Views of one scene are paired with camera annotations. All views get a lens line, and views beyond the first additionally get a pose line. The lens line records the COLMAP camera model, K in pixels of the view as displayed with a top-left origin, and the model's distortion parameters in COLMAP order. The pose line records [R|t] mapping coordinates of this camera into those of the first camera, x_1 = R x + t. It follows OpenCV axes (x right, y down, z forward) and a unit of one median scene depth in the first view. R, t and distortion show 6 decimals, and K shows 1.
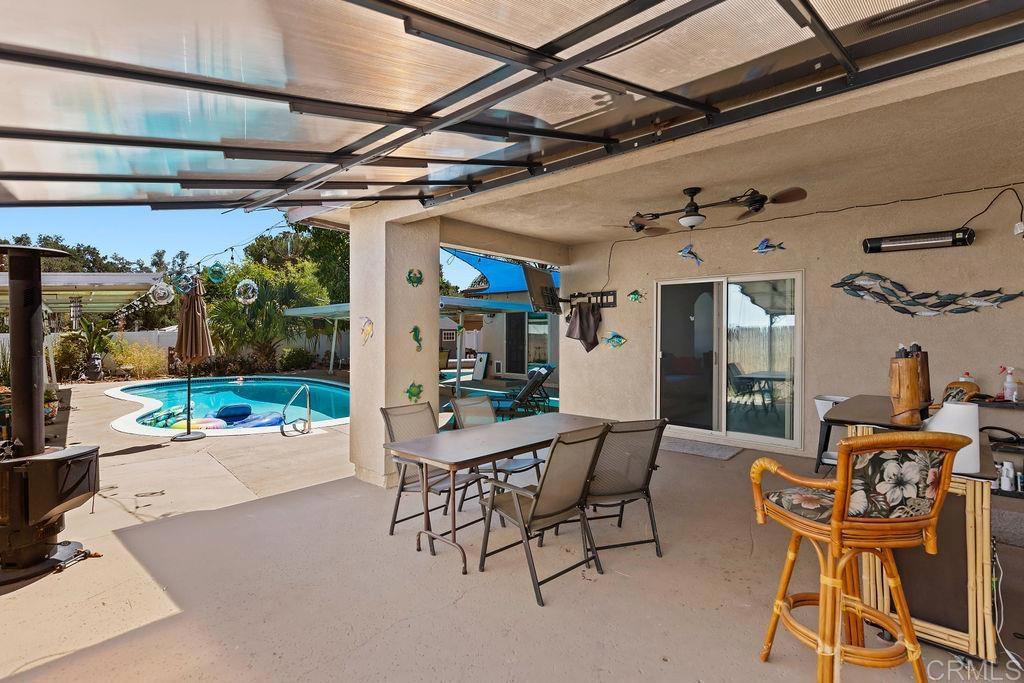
lens RADIAL K [[476.7, 0, 504.0], [0, 476.7, 335.3], [0, 0, 1]] dist [0.004598, -0.000406]
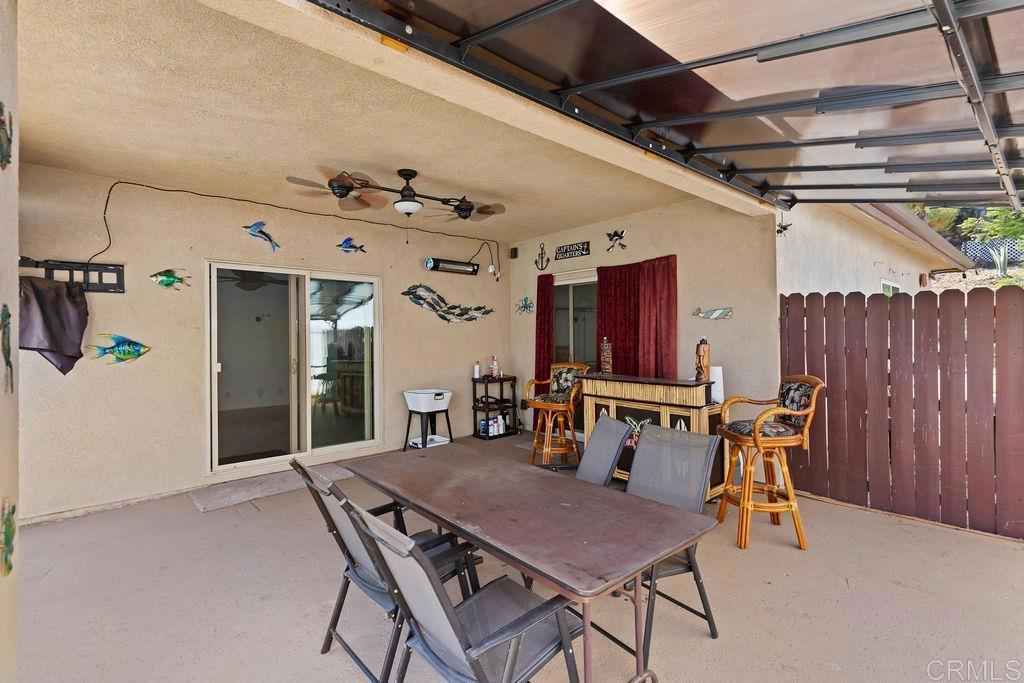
lens RADIAL K [[476.7, 0, 509.2], [0, 476.7, 336.7], [0, 0, 1]] dist [0.004598, -0.000406]
pose [[0.102589, -0.001021, 0.994723, -0.298189], [0.016786, 0.999859, -0.000705, 0.002909], [-0.994582, 0.016770, 0.102592, 0.462048]]
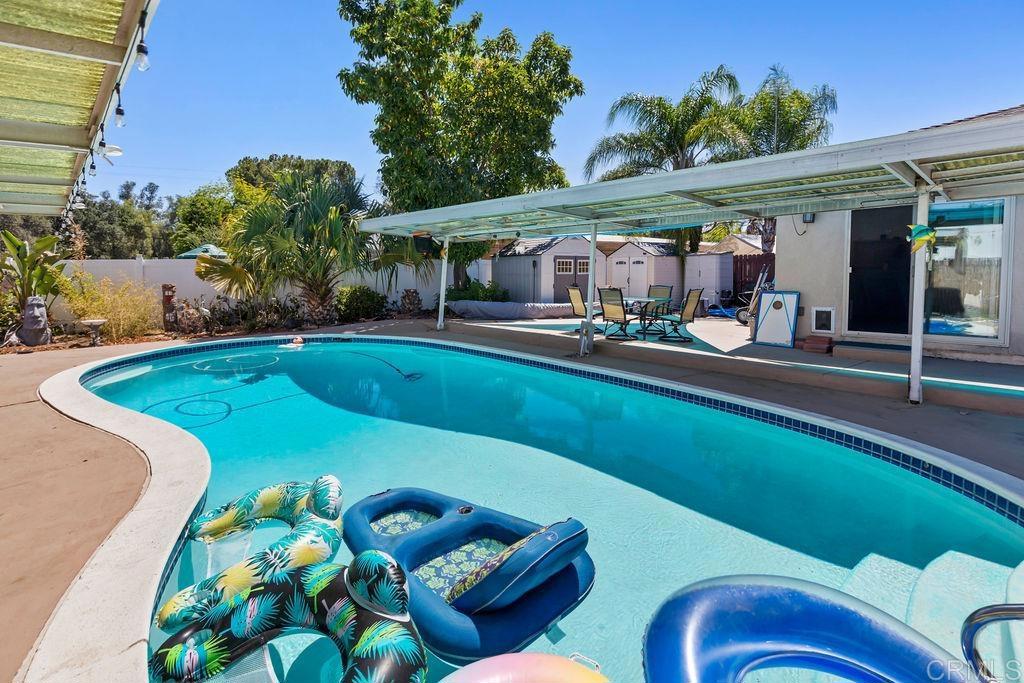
lens RADIAL K [[476.7, 0, 488.3], [0, 476.7, 294.5], [0, 0, 1]] dist [0.004598, -0.000406]
pose [[0.999803, -0.005572, 0.019058, -1.244999], [0.004666, 0.998873, 0.047226, 0.043498], [-0.019299, -0.047128, 0.998702, 1.604077]]
